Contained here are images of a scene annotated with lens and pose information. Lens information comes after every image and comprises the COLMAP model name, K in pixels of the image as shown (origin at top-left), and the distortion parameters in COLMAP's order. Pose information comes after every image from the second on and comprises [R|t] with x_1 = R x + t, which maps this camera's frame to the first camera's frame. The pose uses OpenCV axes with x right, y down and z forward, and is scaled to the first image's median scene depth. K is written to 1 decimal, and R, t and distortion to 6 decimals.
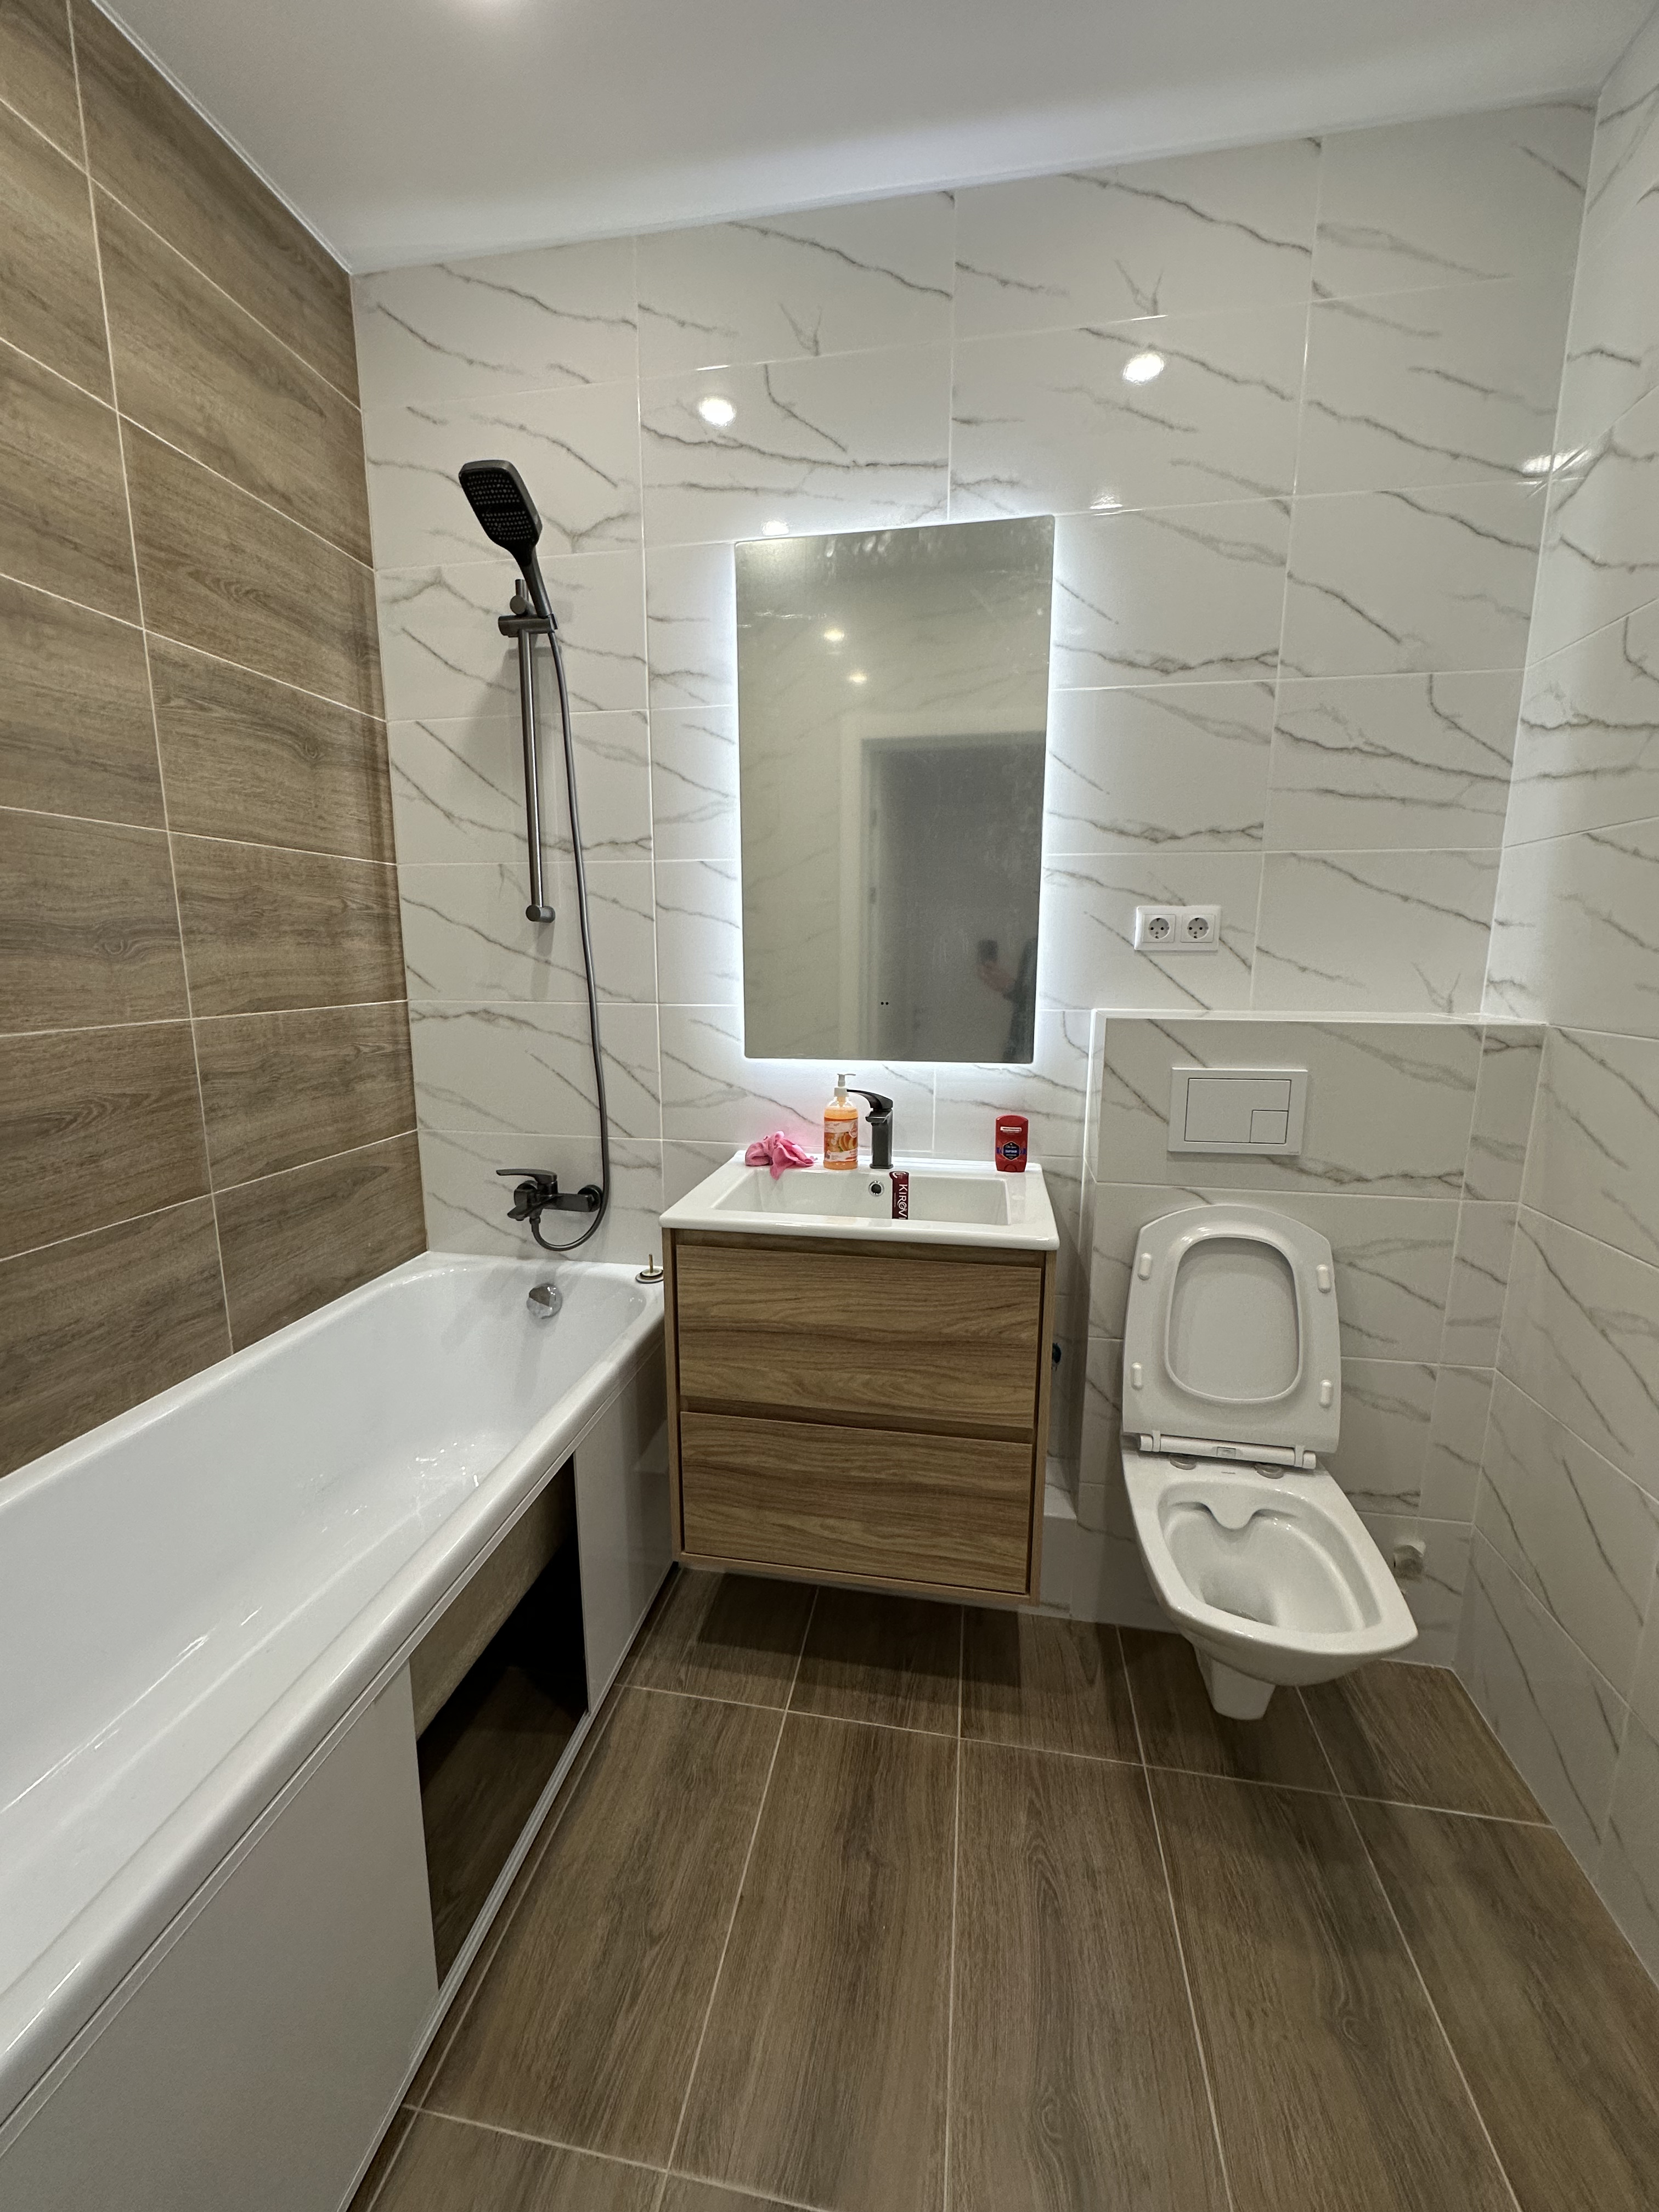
lens RADIAL K [[878.1, 0, 829.2], [0, 878.1, 1107.9], [0, 0, 1]] dist [-0.003463, 0.000781]
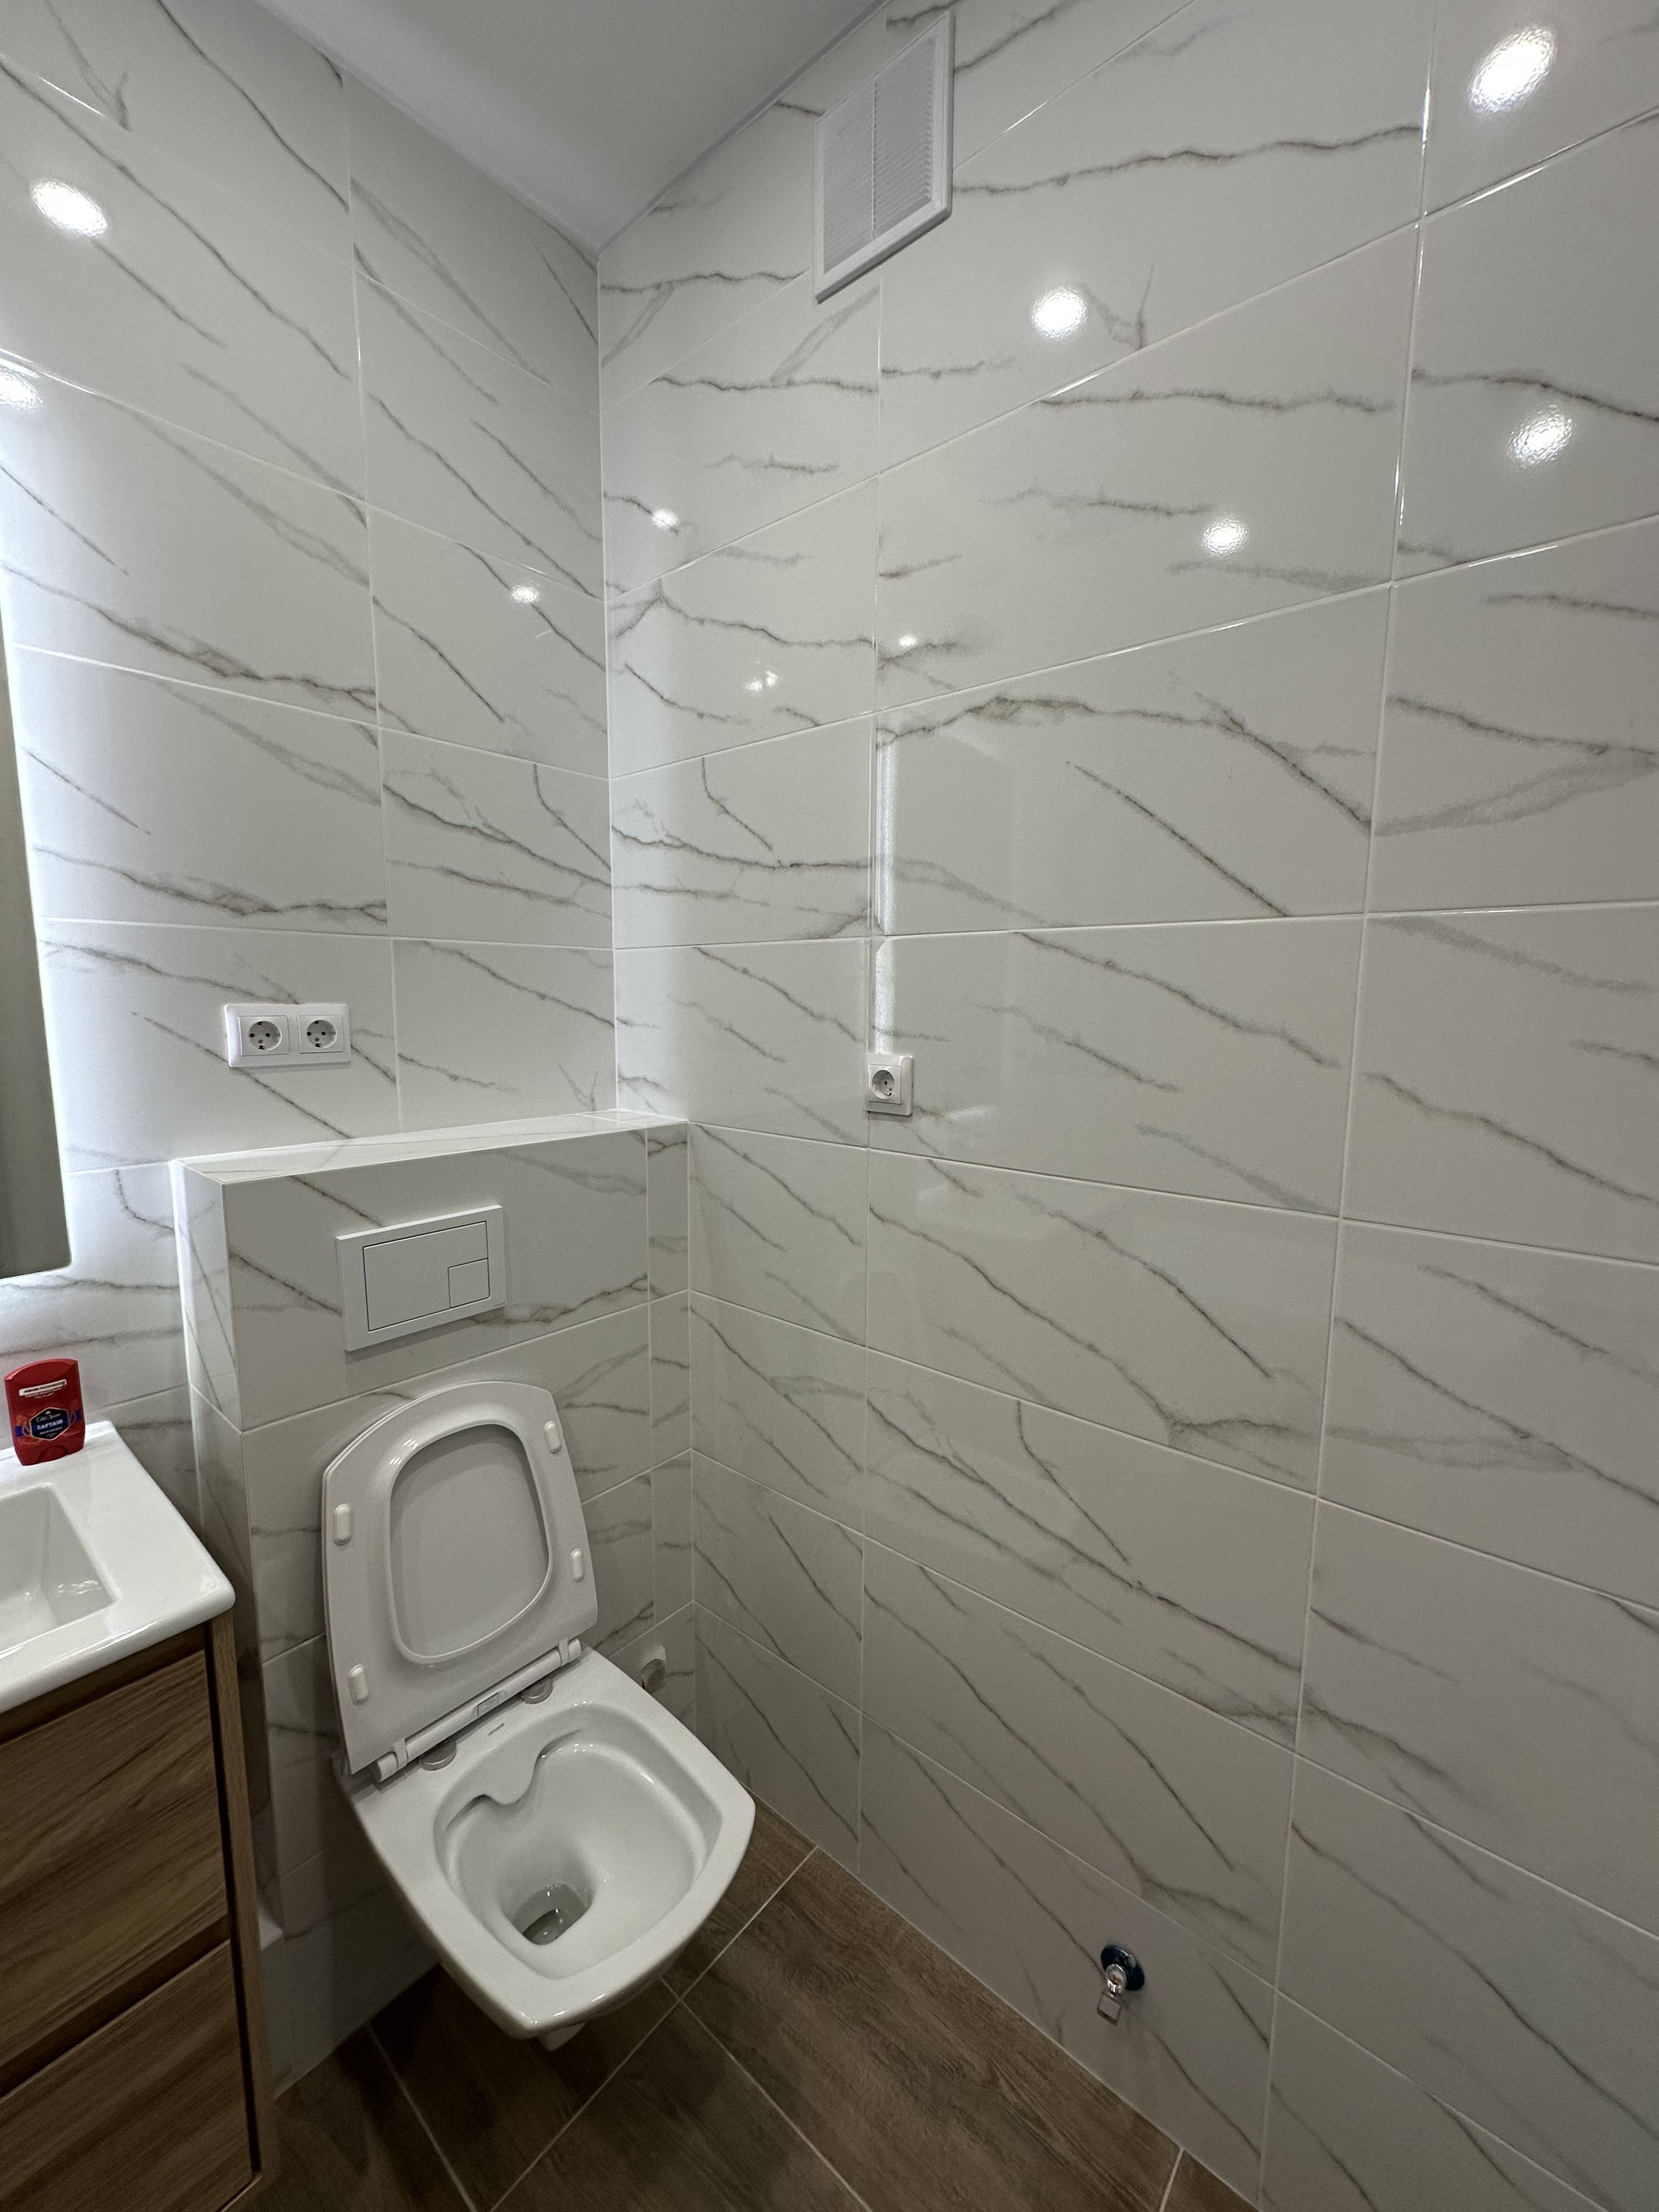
lens RADIAL K [[878.1, 0, 827.9], [0, 878.1, 1106.6], [0, 0, 1]] dist [-0.003463, 0.000781]
pose [[0.502039, -0.108357, 0.858030, -0.007923], [0.145418, 0.988571, 0.039757, -0.121333], [-0.852532, 0.104813, 0.512059, 0.285563]]
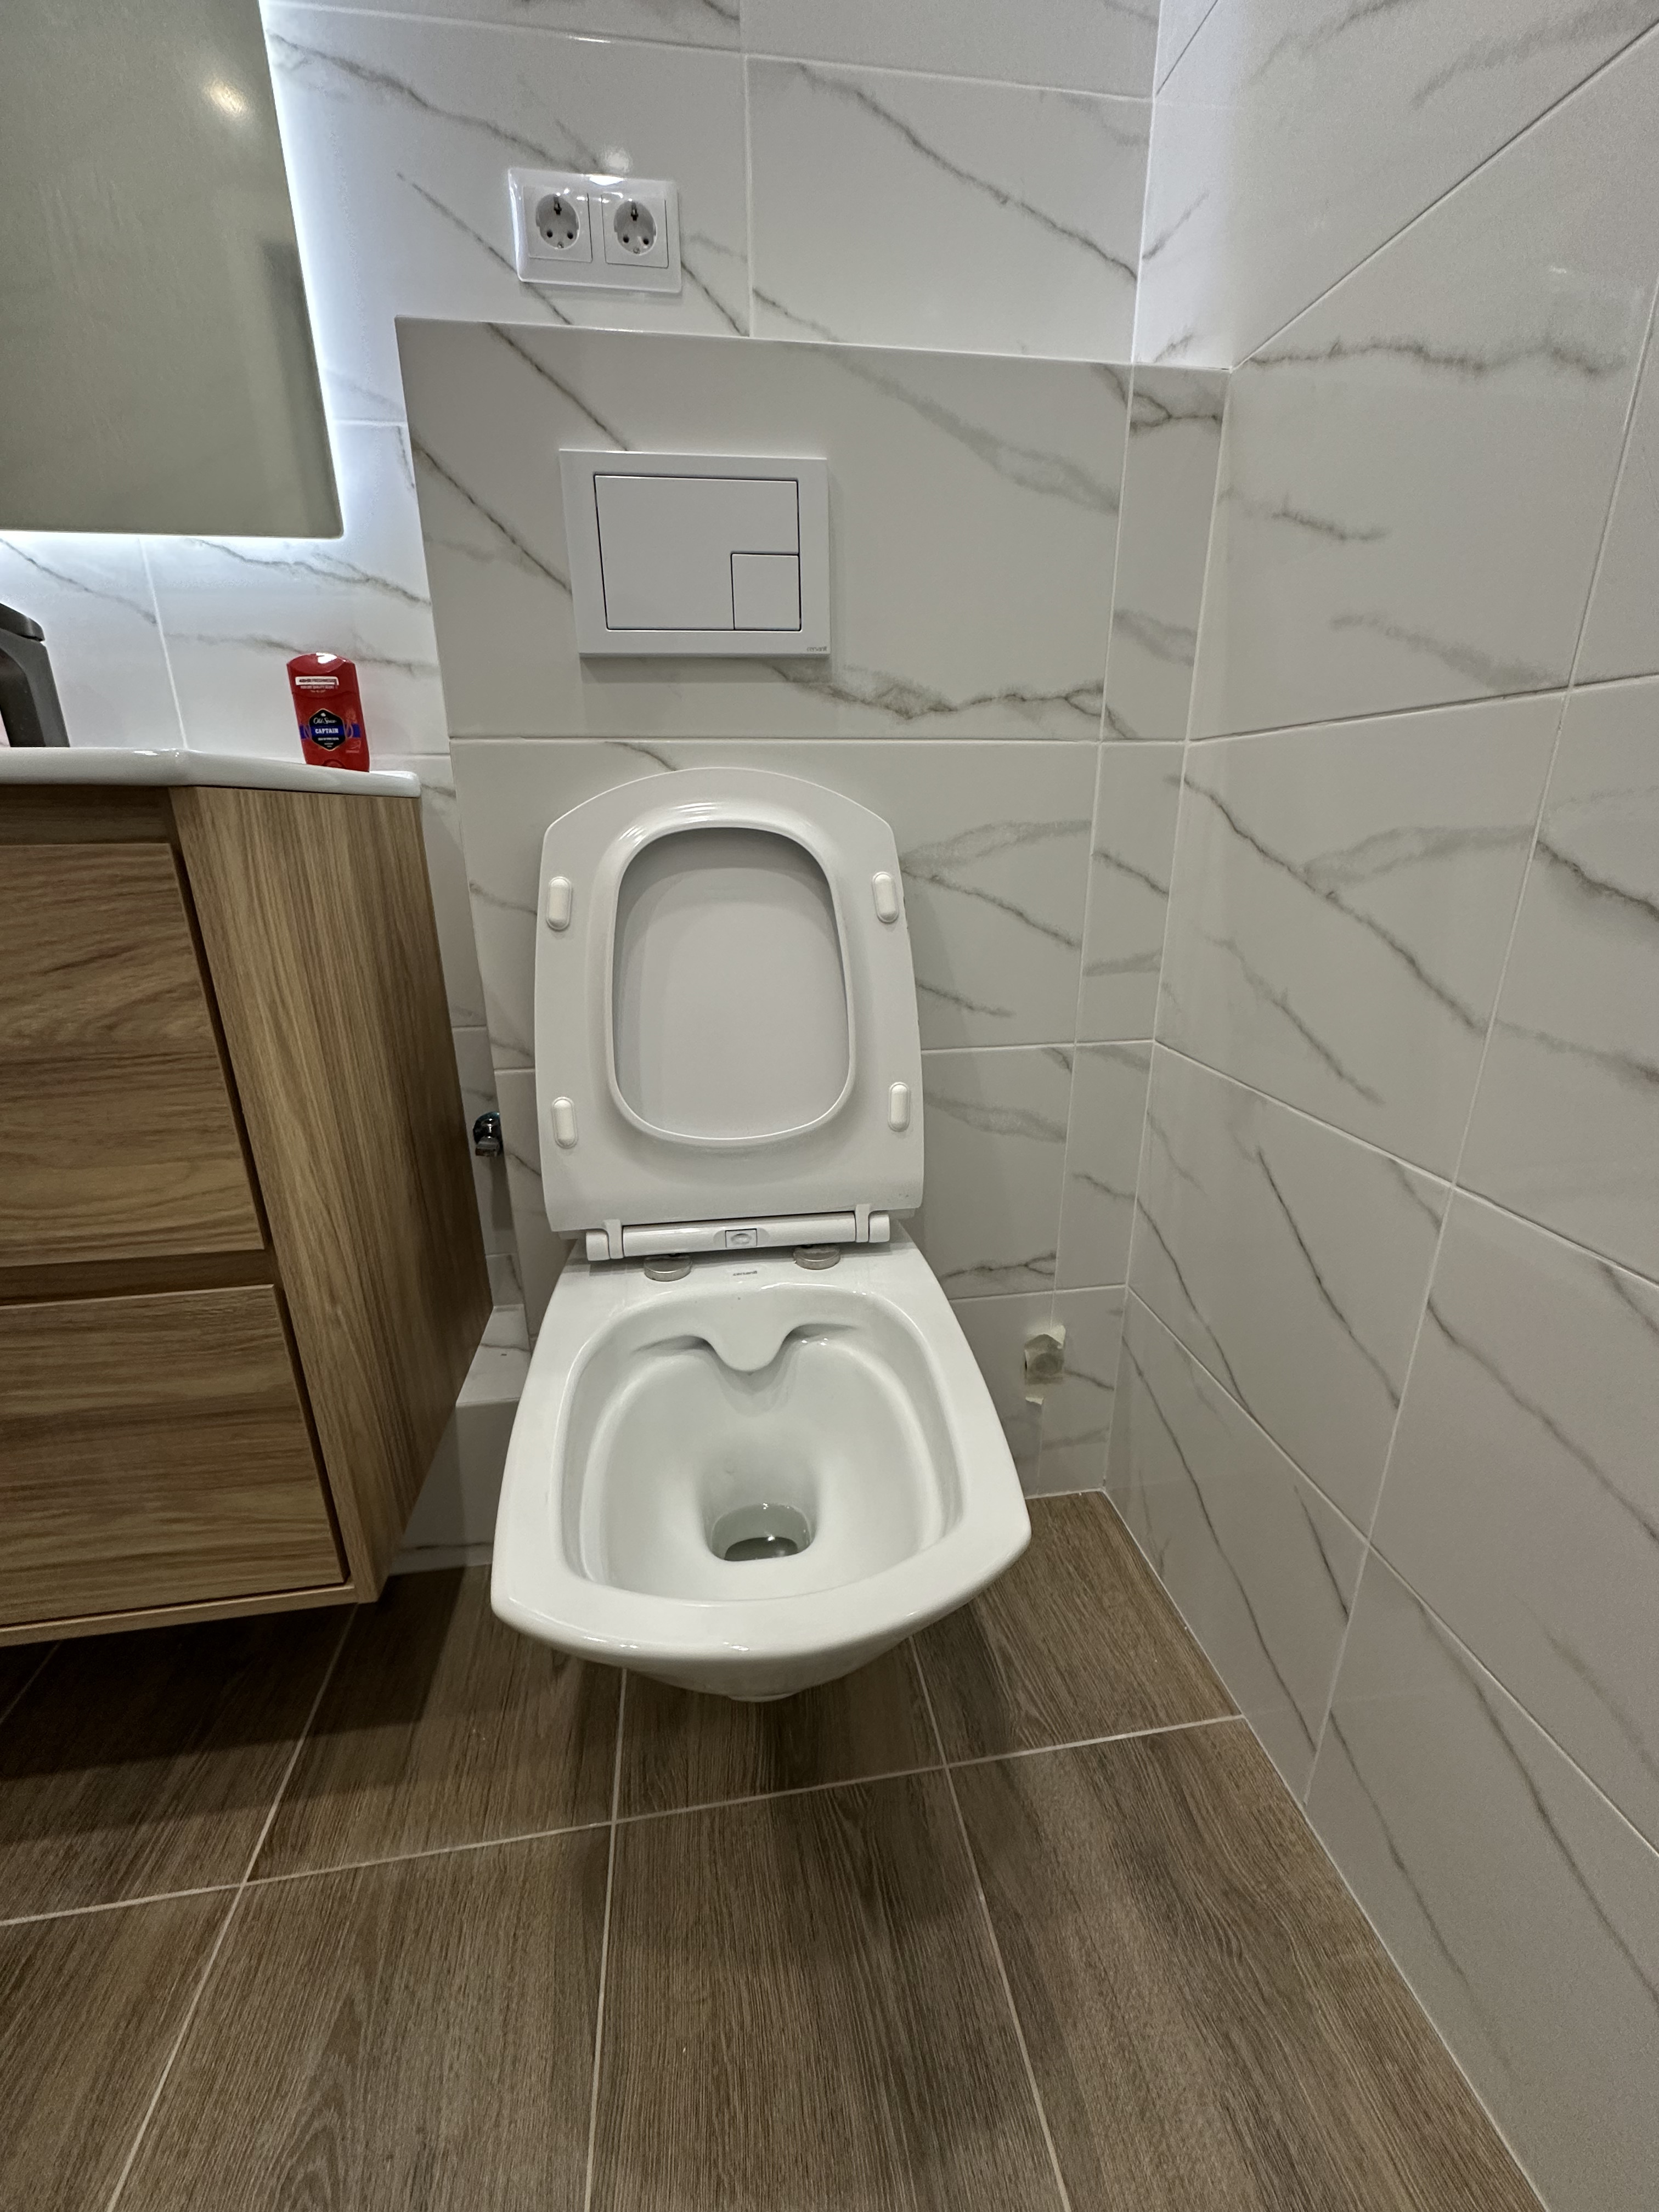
lens RADIAL K [[878.1, 0, 829.3], [0, 878.1, 1107.8], [0, 0, 1]] dist [-0.003463, 0.000781]
pose [[0.947177, -0.111894, 0.300560, 0.349731], [0.067151, 0.985582, 0.155299, 0.232040], [-0.313603, -0.126913, 0.941035, 0.480372]]
